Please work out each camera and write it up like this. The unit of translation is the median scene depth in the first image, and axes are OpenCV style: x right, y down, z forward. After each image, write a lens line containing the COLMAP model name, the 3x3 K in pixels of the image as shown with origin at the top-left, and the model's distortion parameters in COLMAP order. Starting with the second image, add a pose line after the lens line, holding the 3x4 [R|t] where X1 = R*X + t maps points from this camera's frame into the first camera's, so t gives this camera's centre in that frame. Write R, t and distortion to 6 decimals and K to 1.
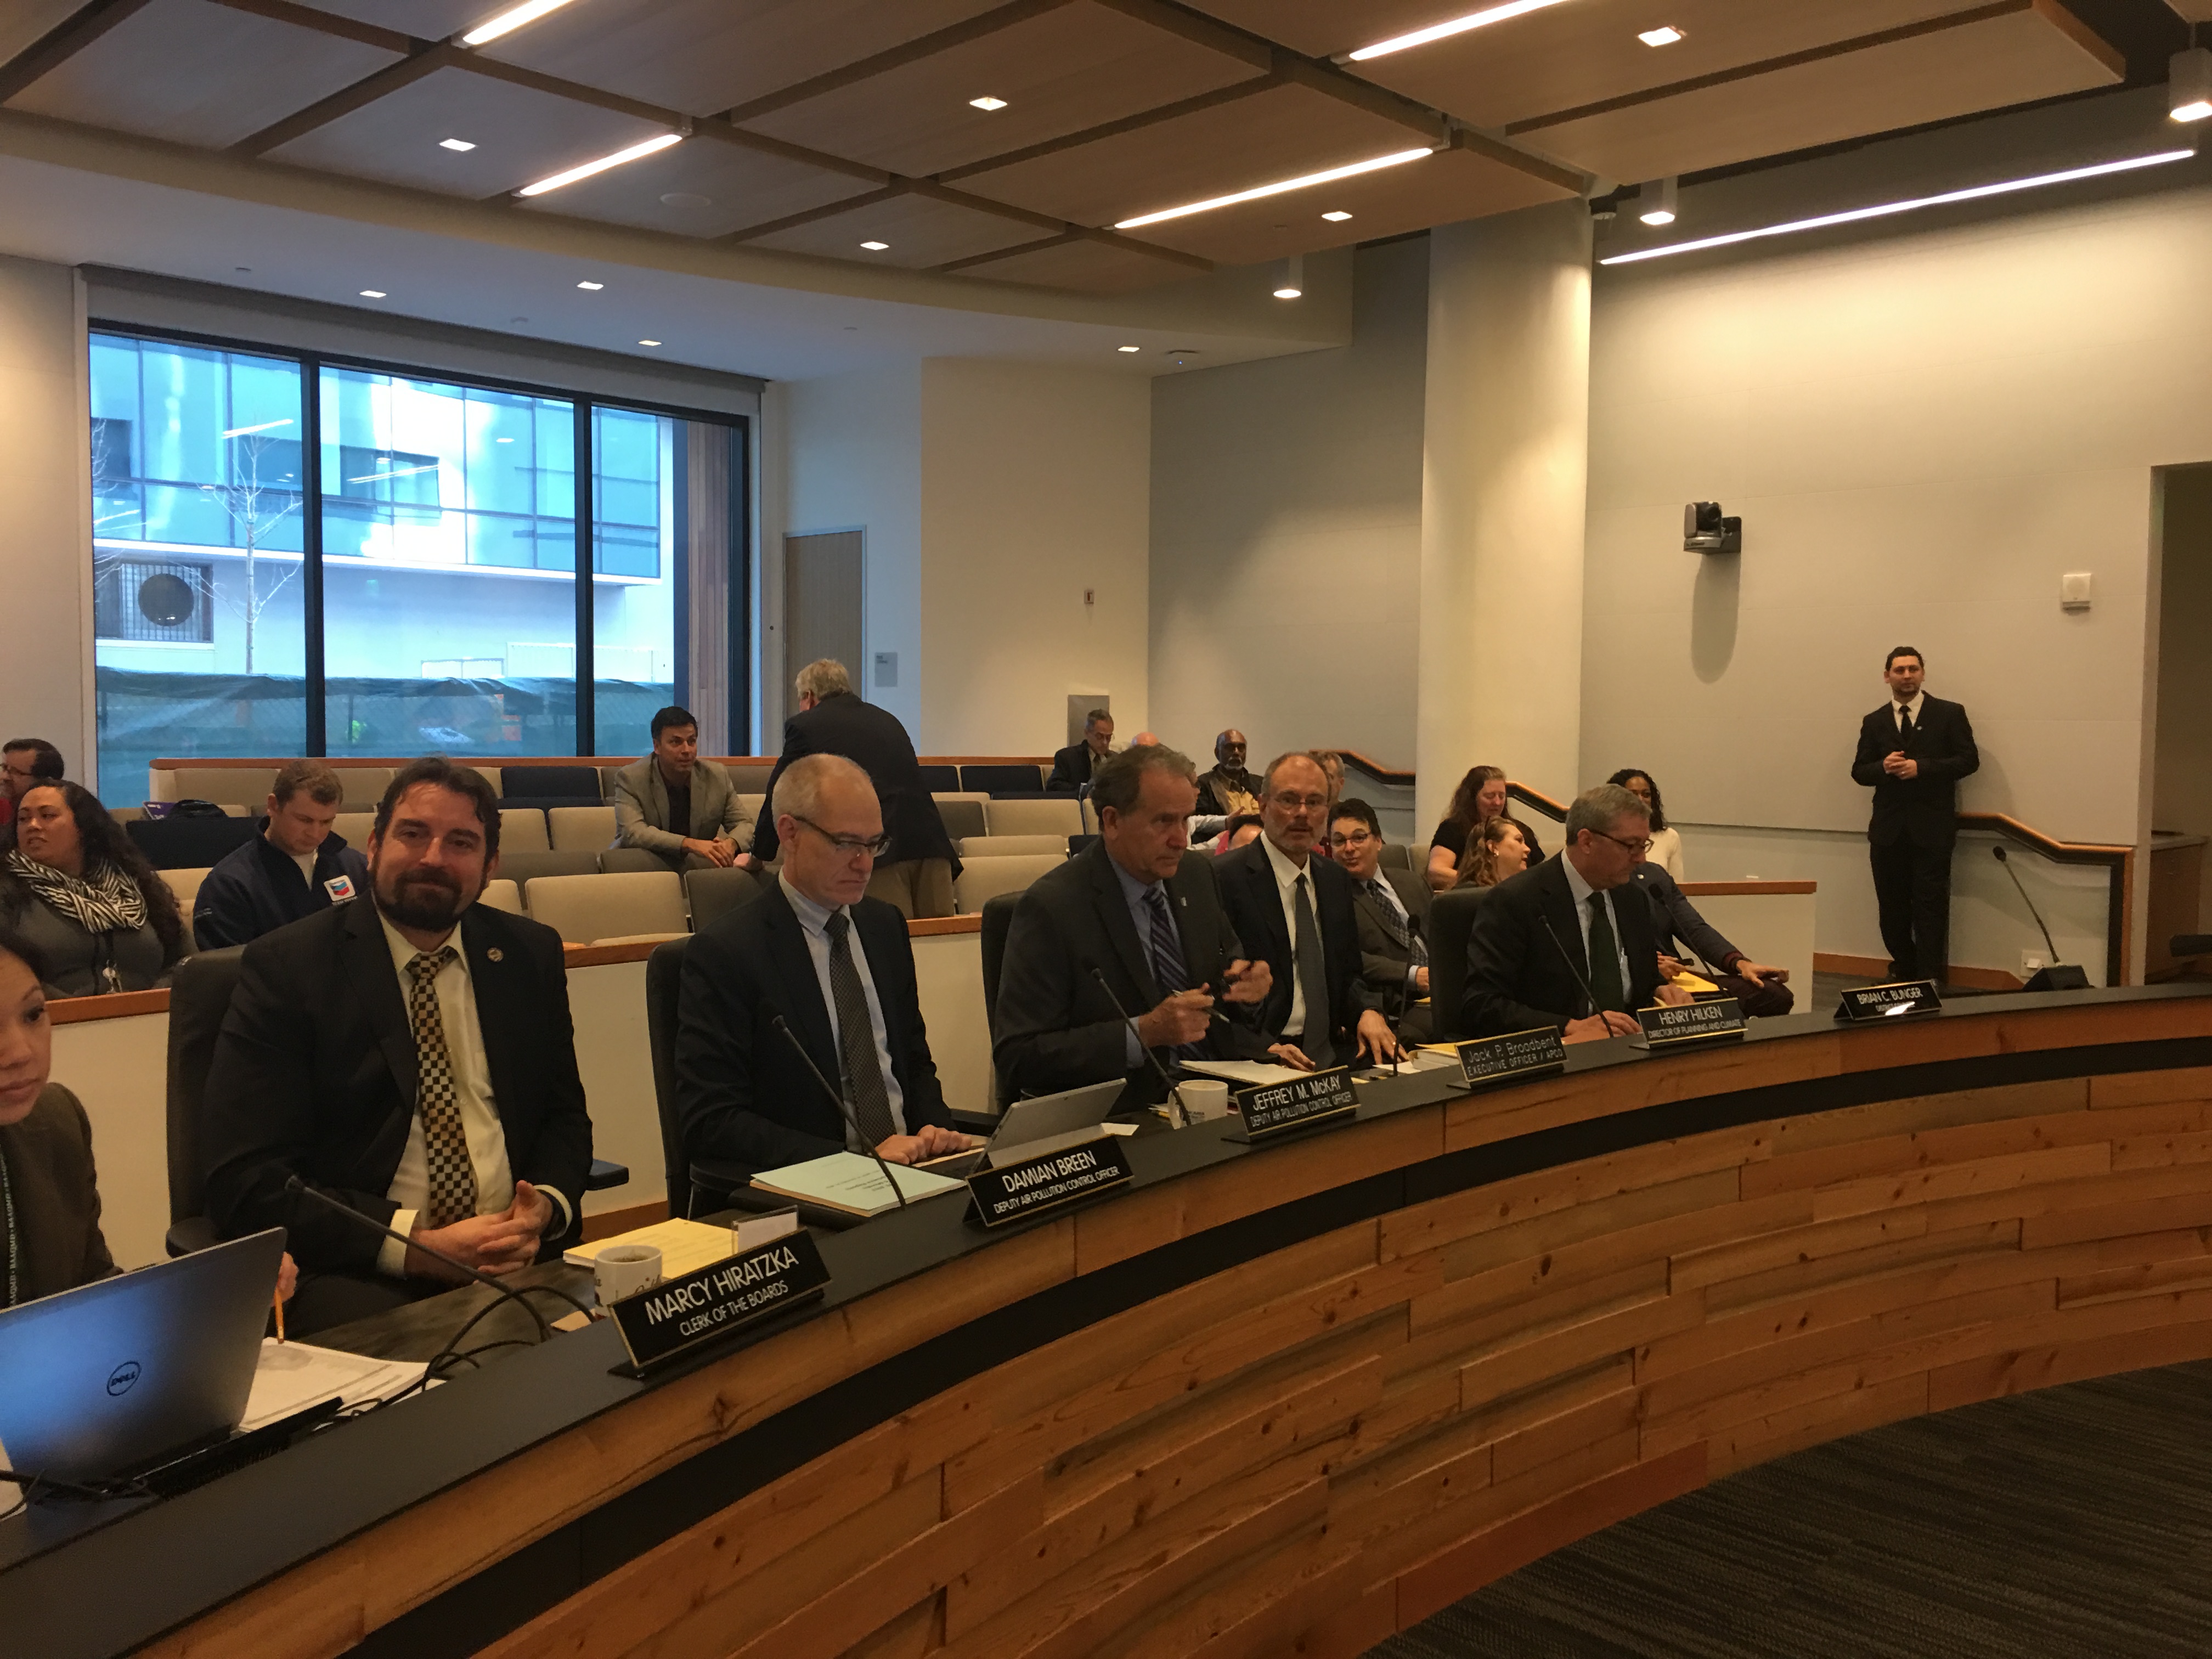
lens RADIAL K [[1894.8, 0, 1100.1], [0, 1894.8, 816.6], [0, 0, 1]] dist [0.086218, -0.081638]
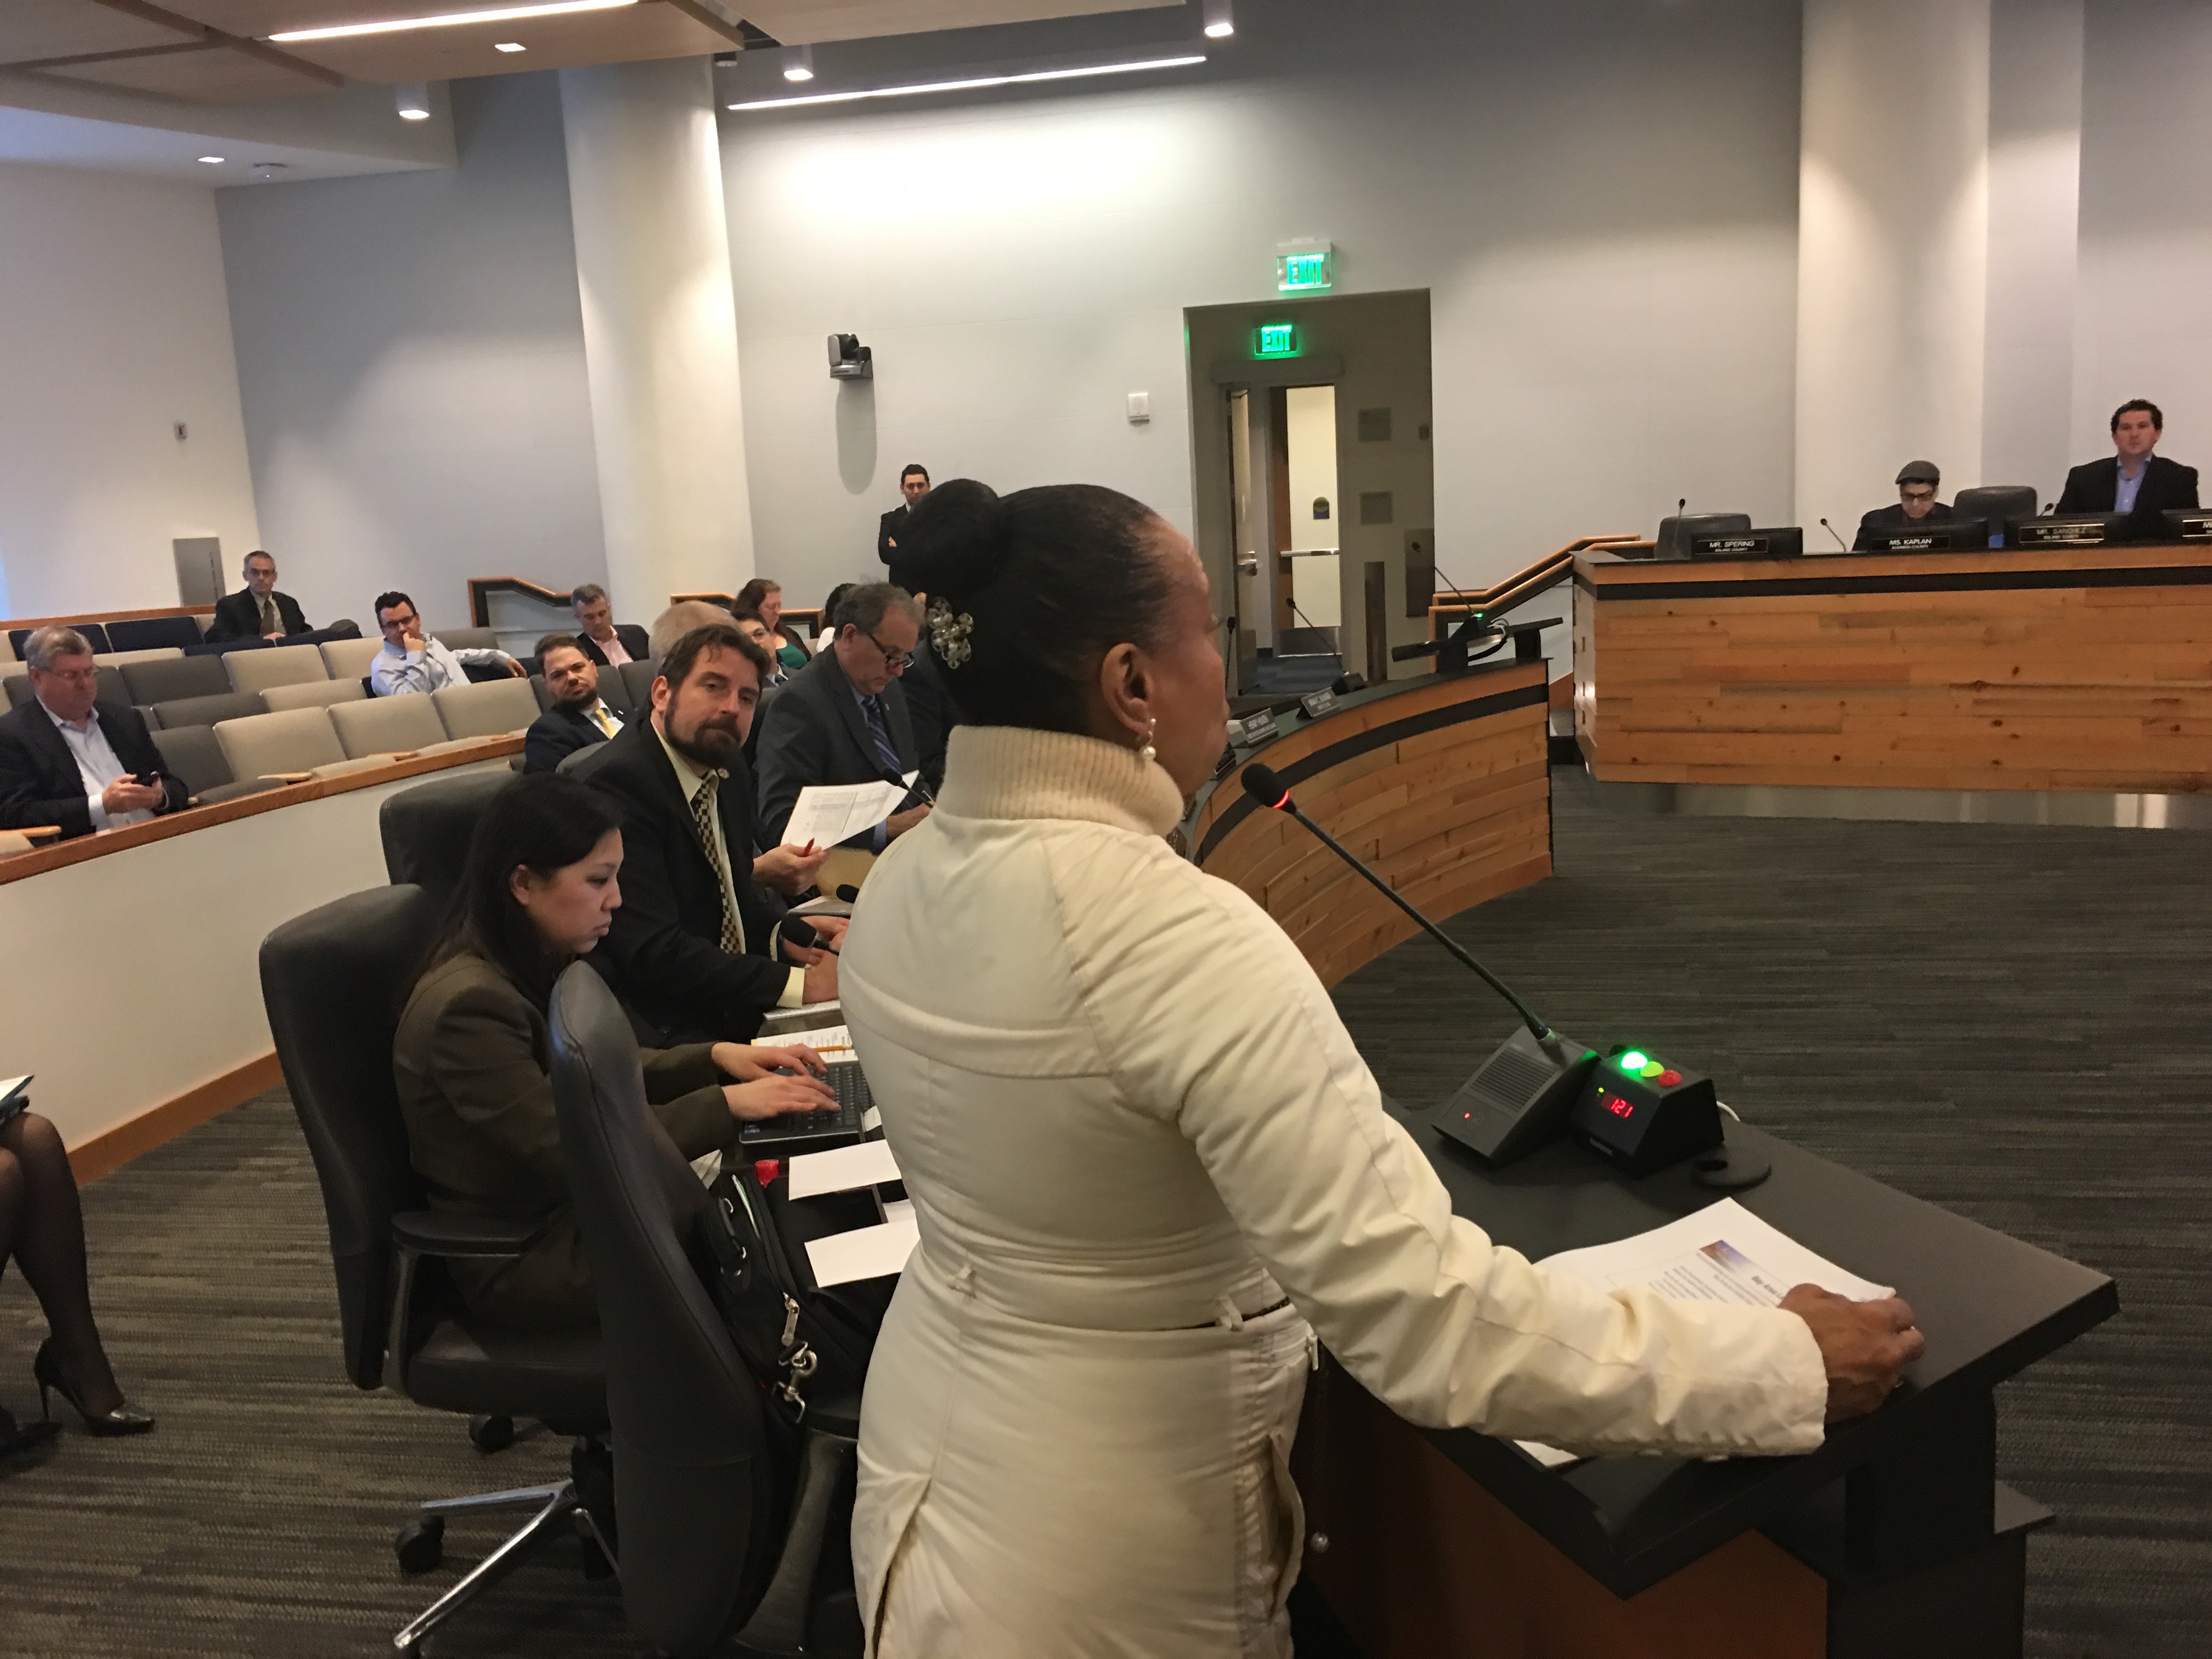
lens RADIAL K [[1894.8, 0, 1096.3], [0, 1894.8, 821.5], [0, 0, 1]] dist [0.086218, -0.081638]
pose [[0.834887, -0.144373, 0.531150, -0.217444], [0.091992, 0.988014, 0.123958, -0.004194], [-0.542680, -0.054629, 0.838161, -0.054804]]
